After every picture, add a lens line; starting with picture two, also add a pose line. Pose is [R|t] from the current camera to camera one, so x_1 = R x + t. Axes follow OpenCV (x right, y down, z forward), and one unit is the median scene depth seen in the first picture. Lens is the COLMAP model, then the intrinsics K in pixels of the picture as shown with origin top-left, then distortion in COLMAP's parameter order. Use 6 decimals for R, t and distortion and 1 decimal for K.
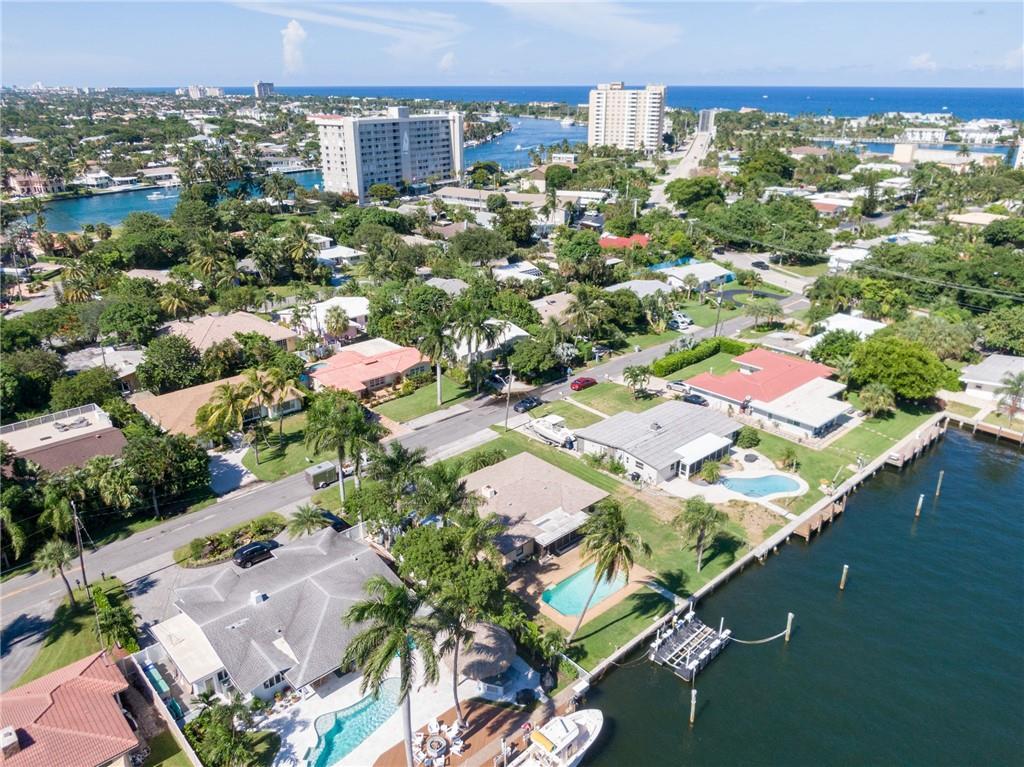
lens RADIAL K [[732.6, 0, 508.9], [0, 732.6, 399.1], [0, 0, 1]] dist [0.028975, -0.053969]
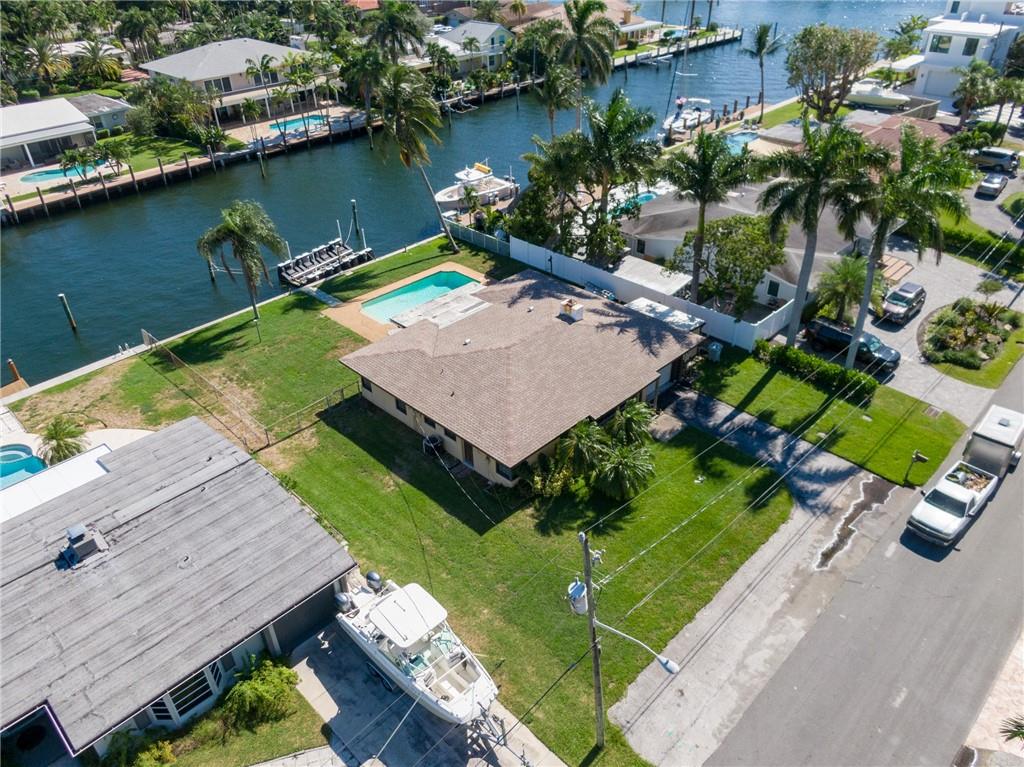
lens RADIAL K [[732.6, 0, 508.9], [0, 732.6, 399.1], [0, 0, 1]] dist [0.028975, -0.053969]
pose [[-0.998702, 0.044971, -0.023934, 0.028666], [0.003686, 0.532382, 0.846496, -0.264583], [0.050810, 0.845309, -0.531856, 1.185295]]
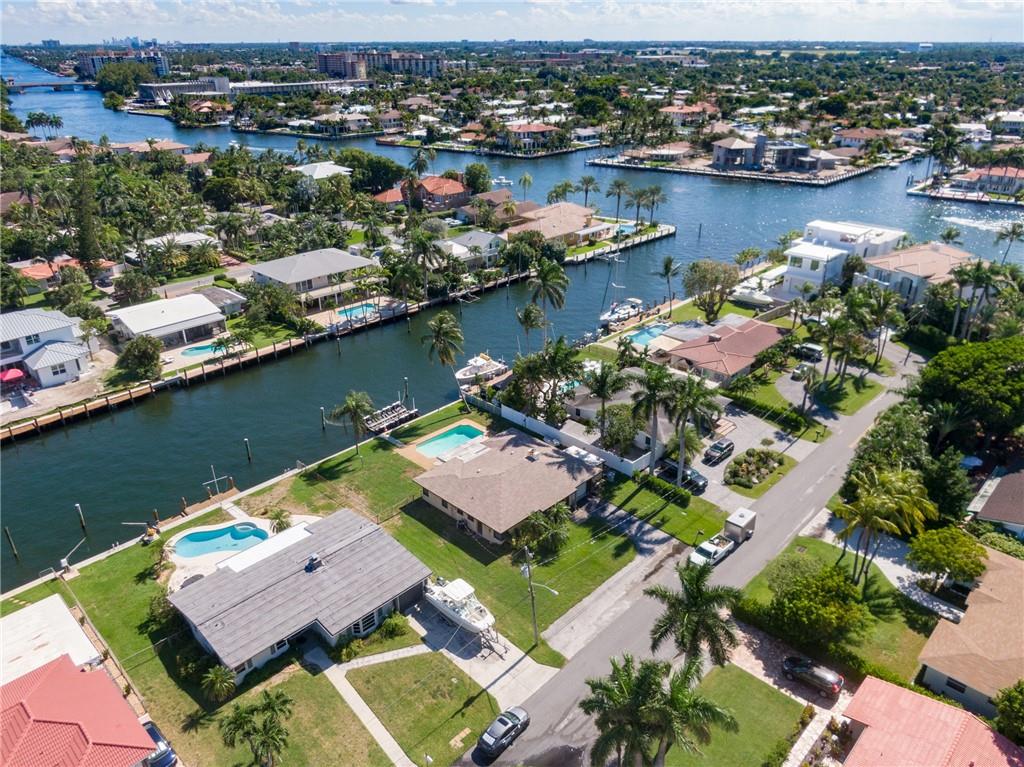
lens RADIAL K [[732.6, 0, 508.9], [0, 732.6, 399.1], [0, 0, 1]] dist [0.028975, -0.053969]
pose [[-0.998639, 0.028486, -0.043681, 0.042272], [-0.014893, 0.646944, 0.762392, -0.634618], [0.049977, 0.762005, -0.645640, 1.421575]]
